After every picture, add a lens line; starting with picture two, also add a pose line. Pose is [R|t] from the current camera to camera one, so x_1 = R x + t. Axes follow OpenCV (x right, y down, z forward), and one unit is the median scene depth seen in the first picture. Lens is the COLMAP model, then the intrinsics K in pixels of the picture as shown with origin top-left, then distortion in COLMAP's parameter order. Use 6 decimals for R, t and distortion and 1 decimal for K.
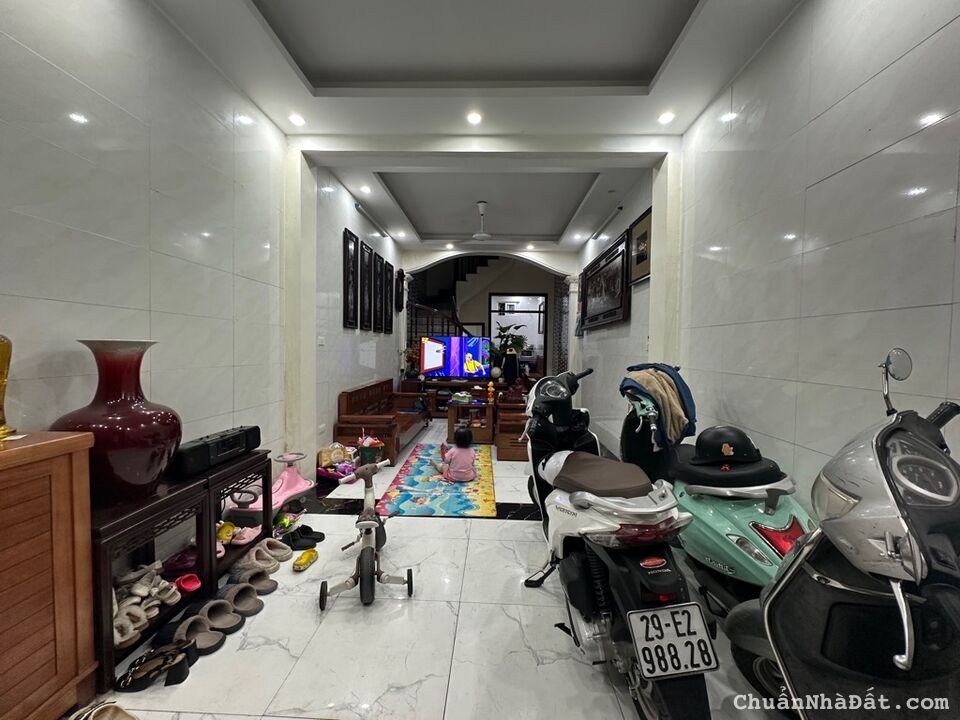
lens RADIAL K [[383.3, 0, 480.0], [0, 383.3, 360.0], [0, 0, 1]] dist [-0.000143, 0.000016]
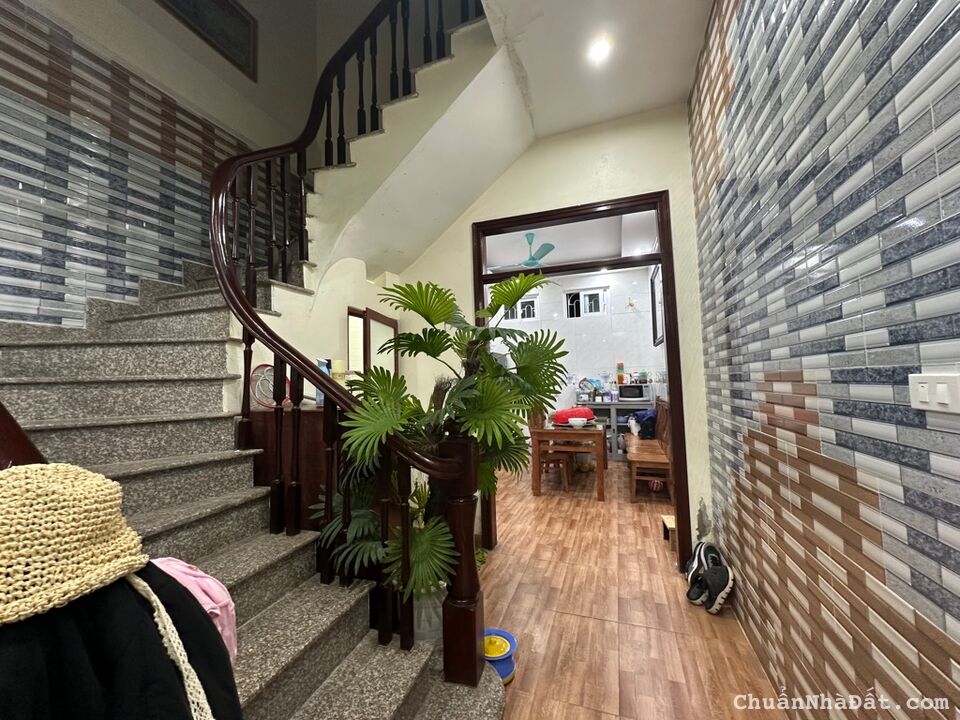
lens RADIAL K [[383.3, 0, 480.0], [0, 383.3, 360.0], [0, 0, 1]] dist [-0.000143, 0.000016]
pose [[0.954004, -0.058421, -0.294046, 0.171991], [0.033867, 0.995552, -0.087918, -0.042943], [0.297874, 0.073915, 0.951739, 1.006327]]
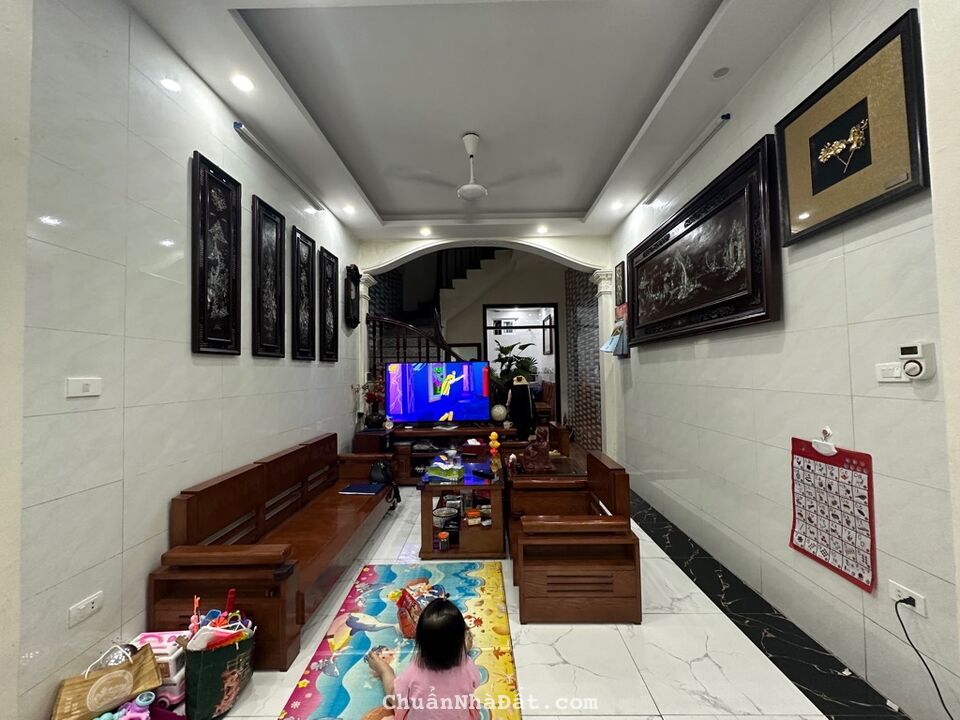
lens RADIAL K [[383.3, 0, 480.0], [0, 383.3, 360.0], [0, 0, 1]] dist [-0.000143, 0.000016]
pose [[0.999247, -0.033188, 0.020083, -0.002620], [0.034350, 0.997573, -0.060570, -0.021642], [-0.018024, 0.061214, 0.997962, 0.325321]]
